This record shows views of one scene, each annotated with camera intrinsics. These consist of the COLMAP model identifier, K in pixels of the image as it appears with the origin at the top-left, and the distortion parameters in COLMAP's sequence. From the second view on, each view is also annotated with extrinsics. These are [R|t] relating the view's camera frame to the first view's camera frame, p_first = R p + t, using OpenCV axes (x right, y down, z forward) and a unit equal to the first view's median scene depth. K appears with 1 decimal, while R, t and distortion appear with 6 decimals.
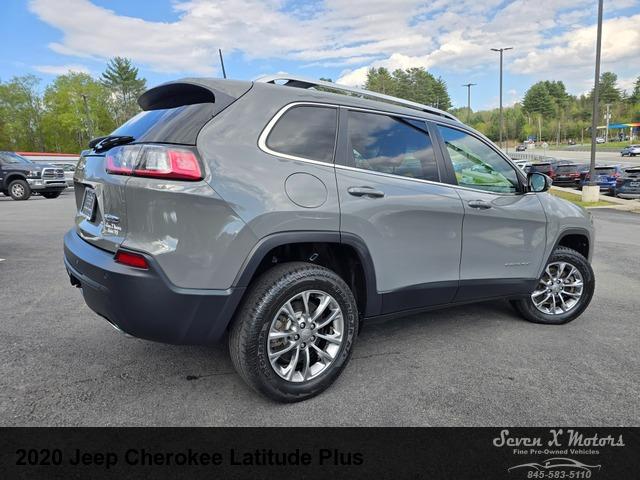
lens RADIAL K [[430.9, 0, 313.3], [0, 430.9, 245.7], [0, 0, 1]] dist [0.061069, -0.053529]
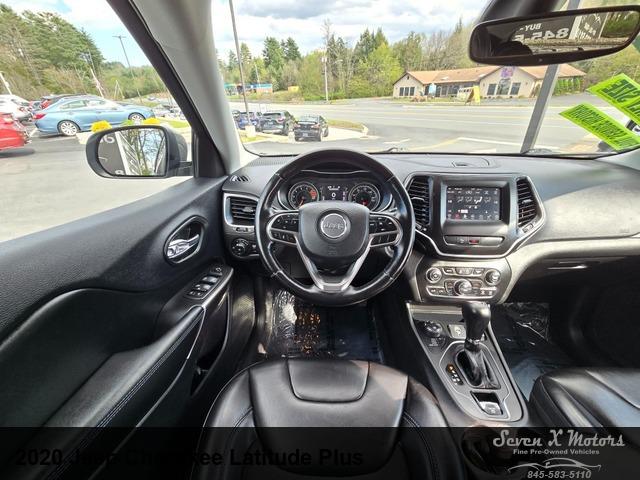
lens RADIAL K [[260.0, 0, 316.0], [0, 260.0, 244.2], [0, 0, 1]] dist [-0.003689, -0.000180]
pose [[0.626984, -0.365865, 0.687775, 0.012889], [0.154098, 0.923659, 0.350866, -0.036673], [-0.763639, -0.114003, 0.635499, 0.201056]]
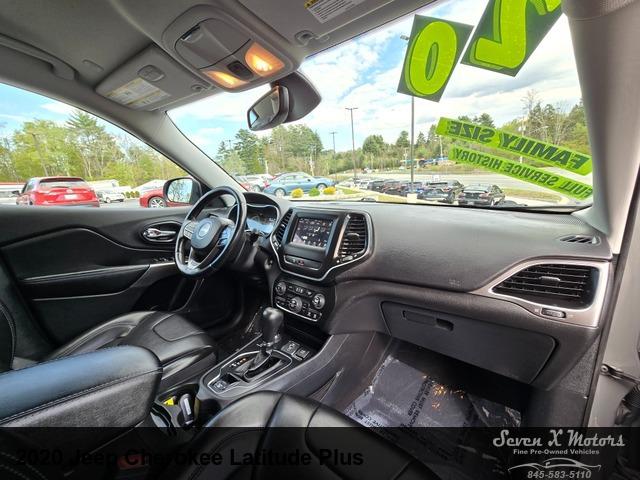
lens RADIAL K [[262.4, 0, 317.5], [0, 262.4, 242.0], [0, 0, 1]] dist [-0.004244, -0.000282]
pose [[0.963226, -0.082360, 0.255758, 0.046528], [0.074682, 0.996421, 0.039604, -0.024687], [-0.258104, -0.019047, 0.965929, 0.162343]]
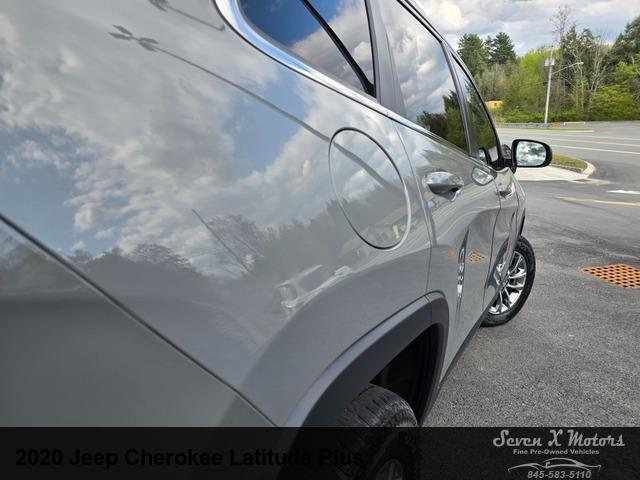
lens RADIAL K [[430.9, 0, 317.4], [0, 430.9, 238.7], [0, 0, 1]] dist [0.061069, -0.053529]
pose [[0.903752, -0.078259, 0.420842, -0.020280], [0.049100, 0.995609, 0.079699, -0.013586], [-0.425231, -0.051365, 0.903626, 0.083397]]
